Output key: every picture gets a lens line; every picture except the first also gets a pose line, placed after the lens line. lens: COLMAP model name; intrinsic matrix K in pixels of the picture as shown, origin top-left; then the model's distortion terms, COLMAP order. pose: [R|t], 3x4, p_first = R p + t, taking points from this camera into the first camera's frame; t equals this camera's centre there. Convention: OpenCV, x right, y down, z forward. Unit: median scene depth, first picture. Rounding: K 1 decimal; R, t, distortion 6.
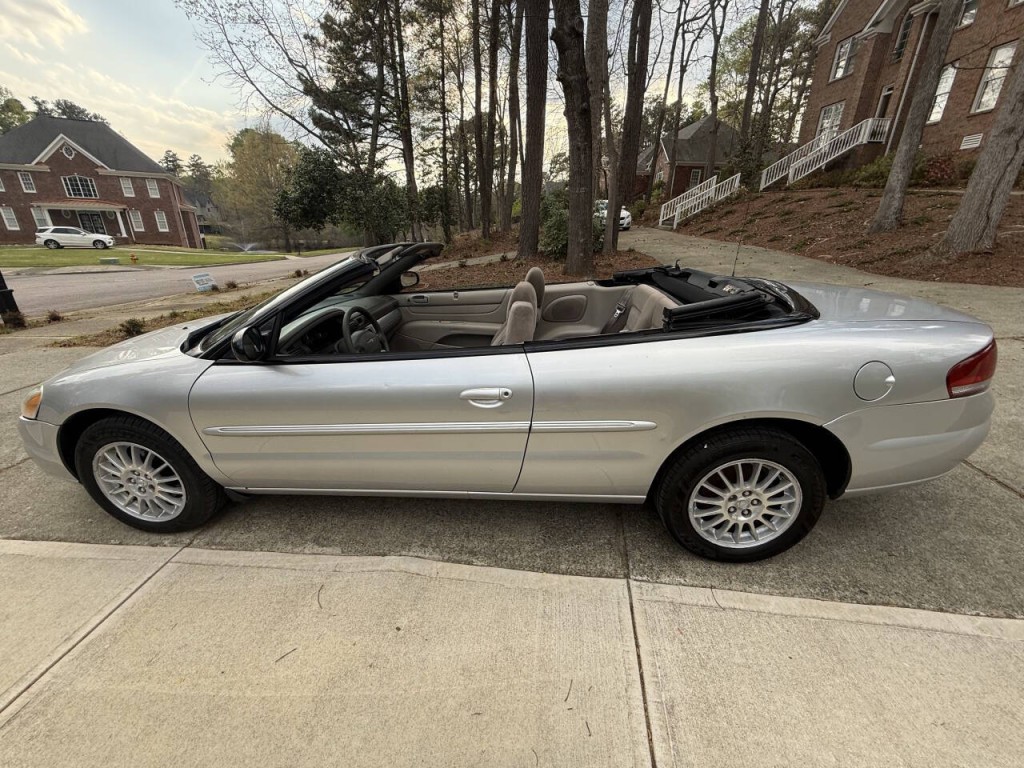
lens RADIAL K [[410.6, 0, 514.8], [0, 410.6, 380.2], [0, 0, 1]] dist [-0.000282, 0.000354]
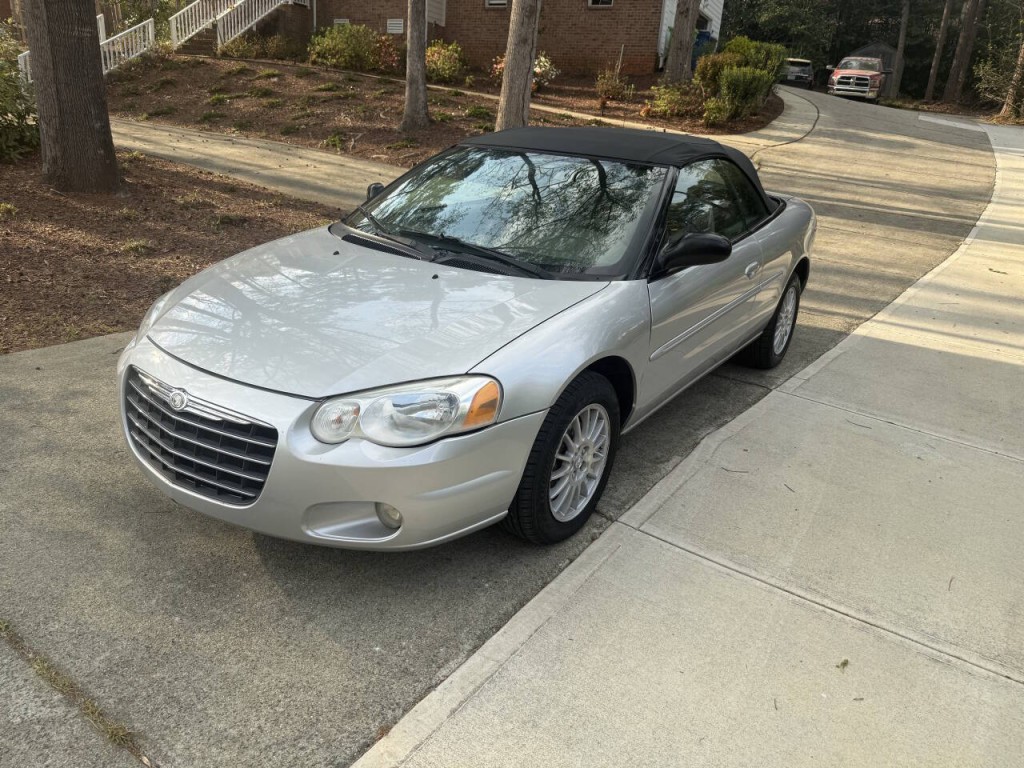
lens RADIAL K [[723.6, 0, 510.2], [0, 723.6, 378.2], [0, 0, 1]] dist [0.031206, -0.050591]
pose [[0.499439, -0.252694, 0.828677, -0.230121], [0.246356, 0.958453, 0.143790, -0.014106], [-0.830584, 0.132335, 0.540942, 0.040119]]
